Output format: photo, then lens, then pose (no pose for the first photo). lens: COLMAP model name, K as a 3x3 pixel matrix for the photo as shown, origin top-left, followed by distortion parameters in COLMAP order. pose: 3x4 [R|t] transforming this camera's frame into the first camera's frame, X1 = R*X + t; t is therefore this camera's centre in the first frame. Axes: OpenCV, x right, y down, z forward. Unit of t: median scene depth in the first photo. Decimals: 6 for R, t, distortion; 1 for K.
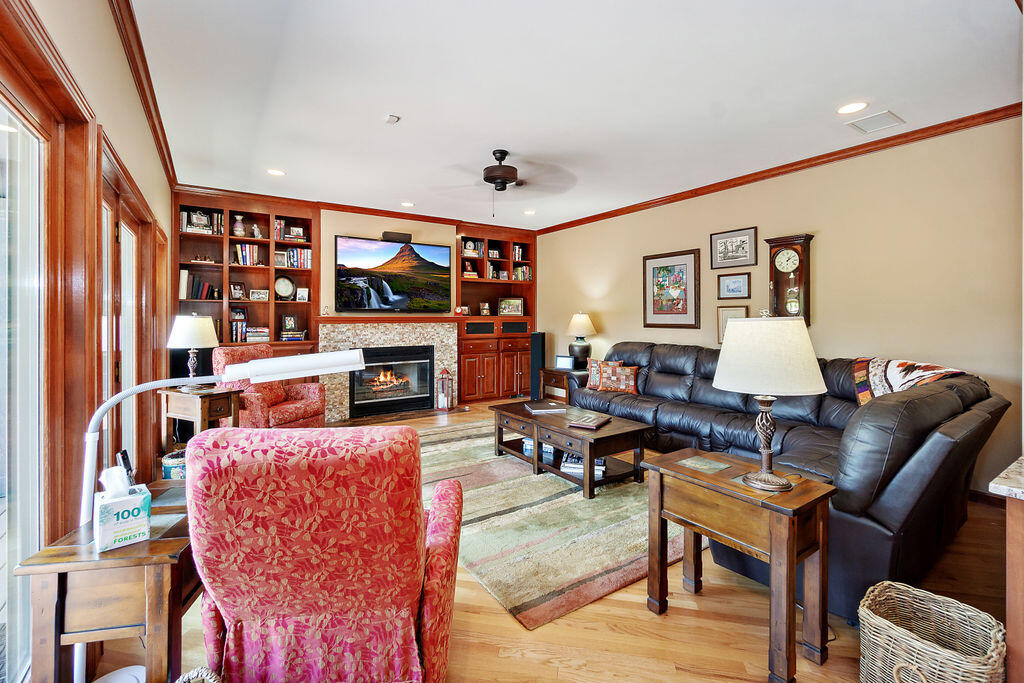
lens RADIAL K [[442.7, 0, 499.1], [0, 442.7, 316.3], [0, 0, 1]] dist [-0.008848, 0.001885]
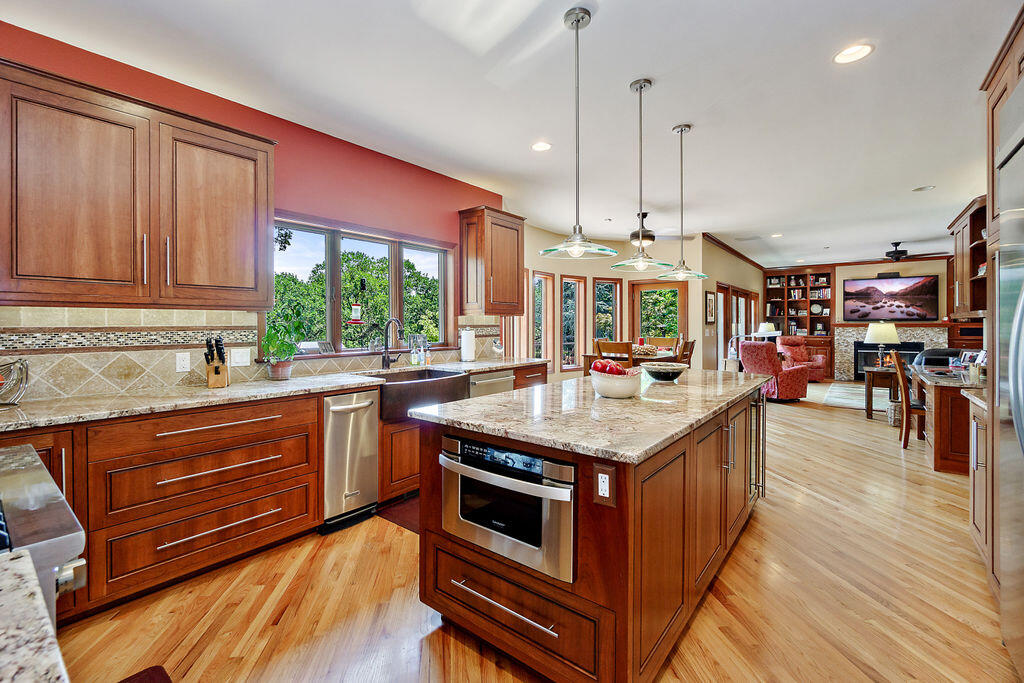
lens RADIAL K [[442.7, 0, 512.7], [0, 442.7, 326.7], [0, 0, 1]] dist [-0.008848, 0.001885]
pose [[0.324172, 0.008340, -0.945962, 0.985297], [0.001583, 0.999955, 0.009358, -0.005664], [0.945997, -0.004531, 0.324144, -0.969776]]
